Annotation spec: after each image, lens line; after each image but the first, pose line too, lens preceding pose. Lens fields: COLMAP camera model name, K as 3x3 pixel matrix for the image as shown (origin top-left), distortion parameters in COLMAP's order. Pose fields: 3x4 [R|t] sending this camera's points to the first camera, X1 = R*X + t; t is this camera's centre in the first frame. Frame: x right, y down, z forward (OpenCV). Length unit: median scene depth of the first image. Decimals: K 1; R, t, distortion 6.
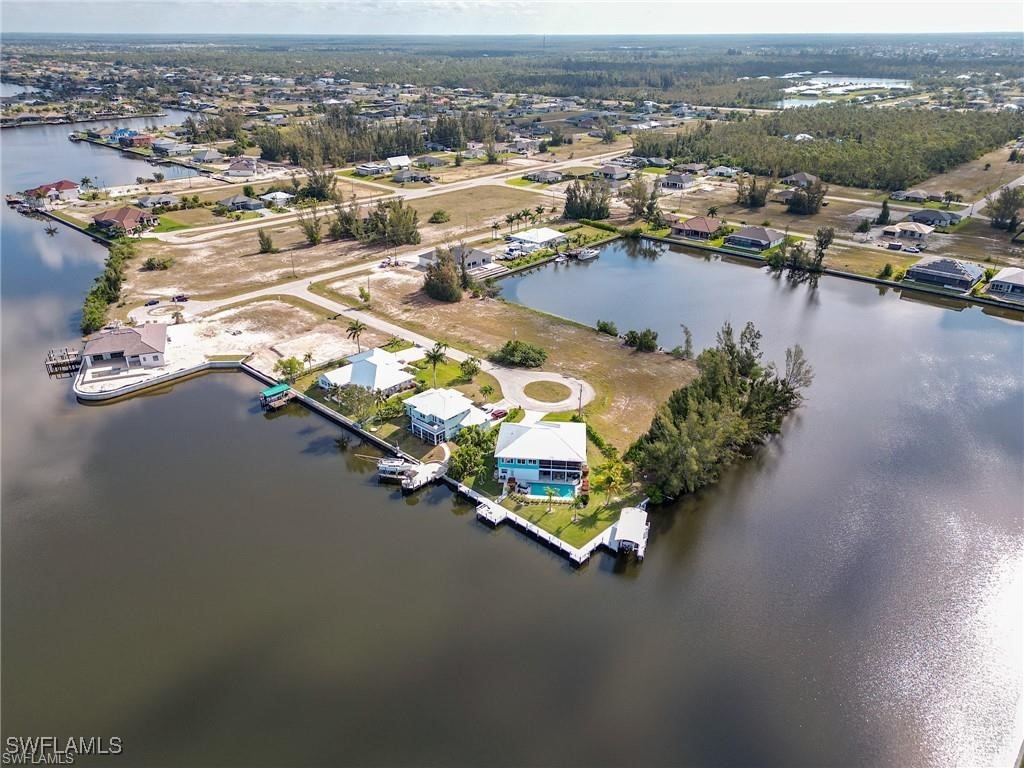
lens RADIAL K [[720.1, 0, 508.7], [0, 720.1, 385.5], [0, 0, 1]] dist [0.079208, -0.085152]
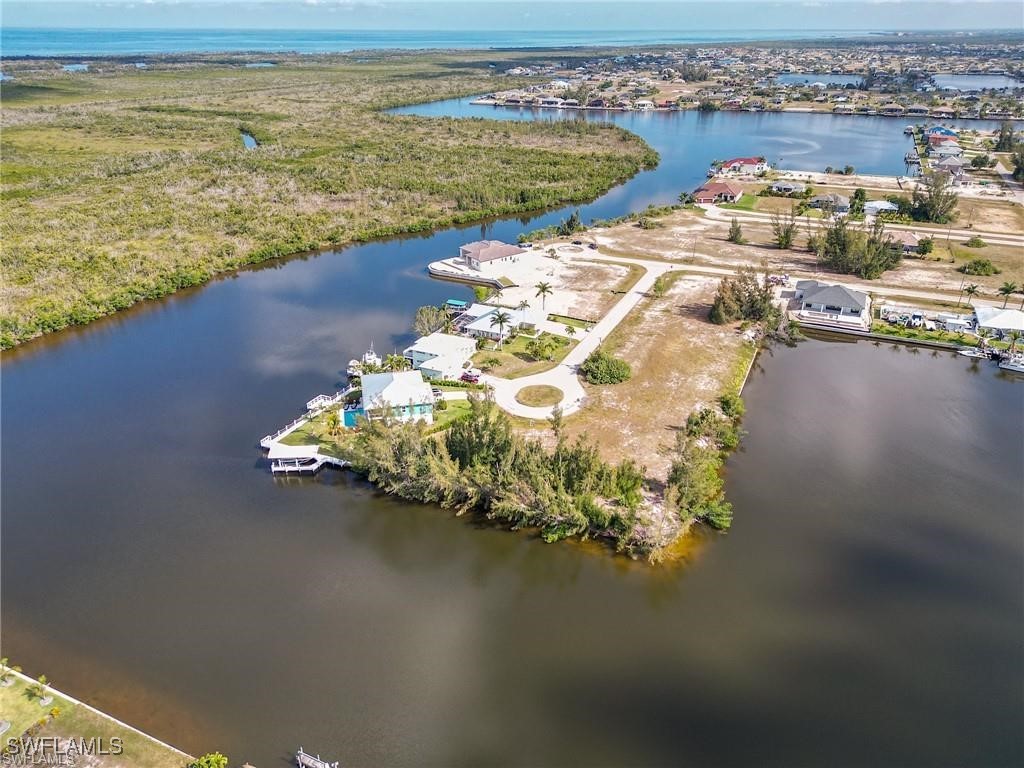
lens RADIAL K [[724.2, 0, 509.2], [0, 724.2, 379.9], [0, 0, 1]] dist [0.078148, -0.081417]
pose [[0.317295, 0.411606, -0.854344, 0.592774], [-0.415300, 0.870225, 0.265019, -0.172743], [0.852555, 0.270720, 0.447058, 0.356065]]
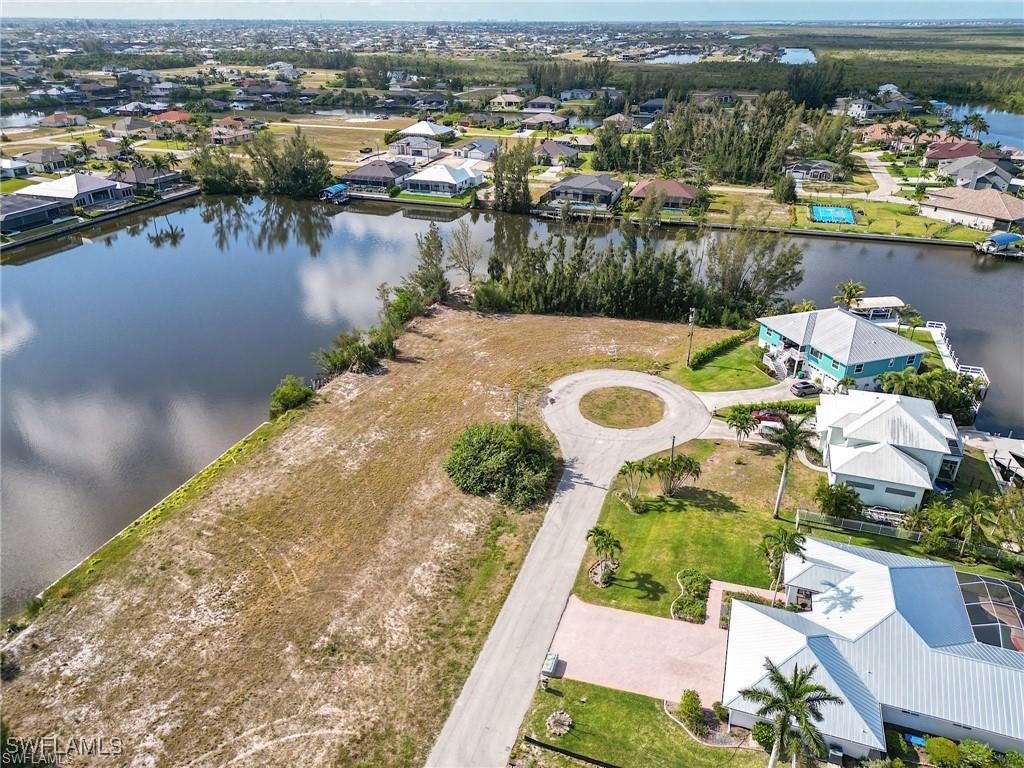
lens RADIAL K [[719.4, 0, 509.1], [0, 719.4, 380.4], [0, 0, 1]] dist [0.075808, -0.075075]
pose [[-0.405755, -0.406069, 0.818823, -0.238624], [0.398415, 0.727705, 0.558311, -0.235562], [-0.822574, 0.552769, -0.133485, 0.773355]]
